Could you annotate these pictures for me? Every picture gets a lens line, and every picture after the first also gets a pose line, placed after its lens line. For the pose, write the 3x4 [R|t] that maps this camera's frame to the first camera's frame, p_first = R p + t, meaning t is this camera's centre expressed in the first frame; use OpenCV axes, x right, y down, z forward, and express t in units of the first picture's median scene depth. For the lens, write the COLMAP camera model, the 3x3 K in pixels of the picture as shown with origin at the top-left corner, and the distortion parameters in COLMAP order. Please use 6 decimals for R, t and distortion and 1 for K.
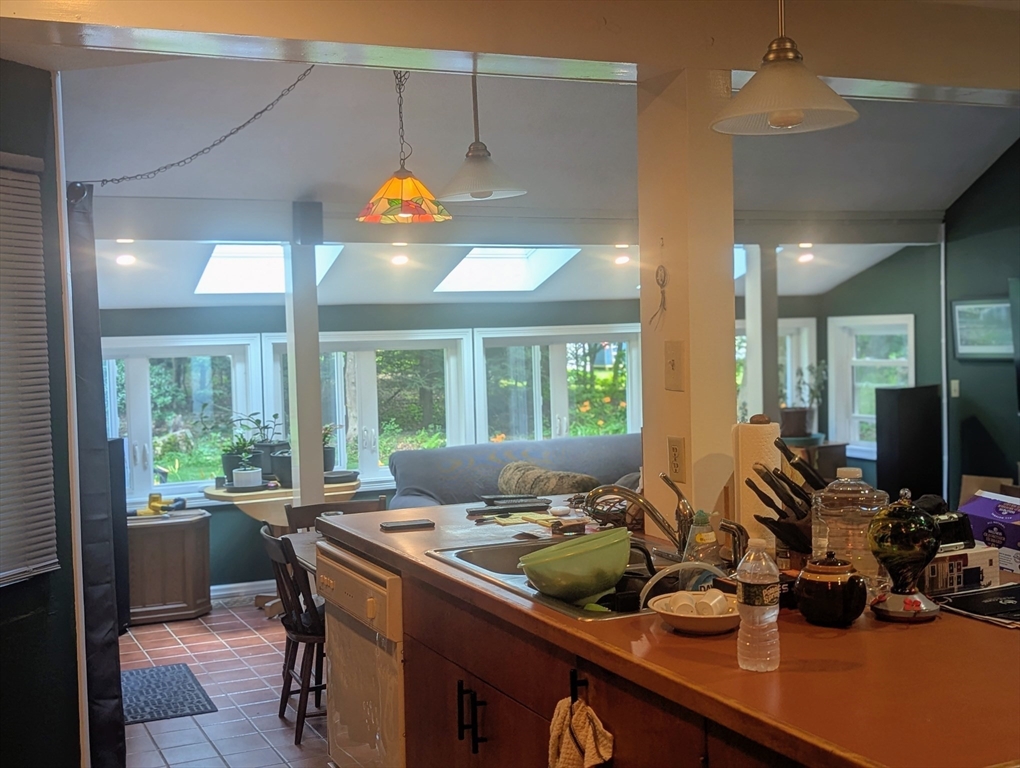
lens RADIAL K [[1268.7, 0, 510.0], [0, 1268.7, 384.0], [0, 0, 1]] dist [0.017484, -0.007077]
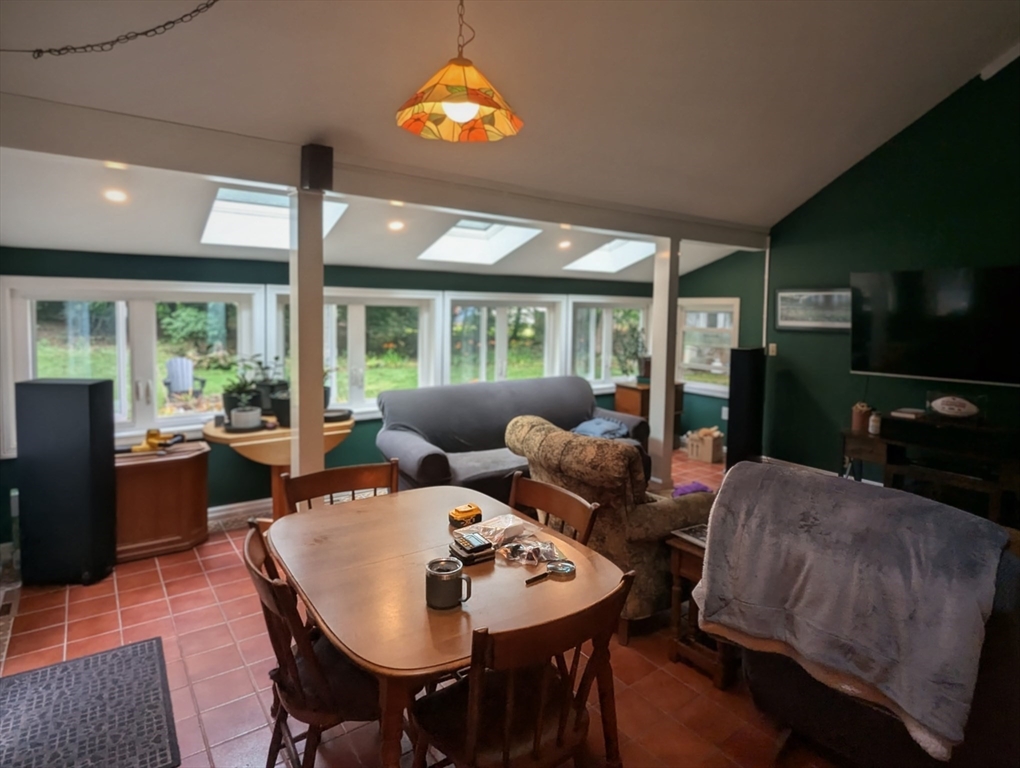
lens RADIAL K [[576.4, 0, 510.9], [0, 576.4, 338.1], [0, 0, 1]] dist [-0.002351, -0.000139]
pose [[0.980085, 0.034774, 0.195511, -0.081882], [-0.036955, 0.999289, 0.007517, -0.004241], [-0.195111, -0.014593, 0.980673, 0.459649]]
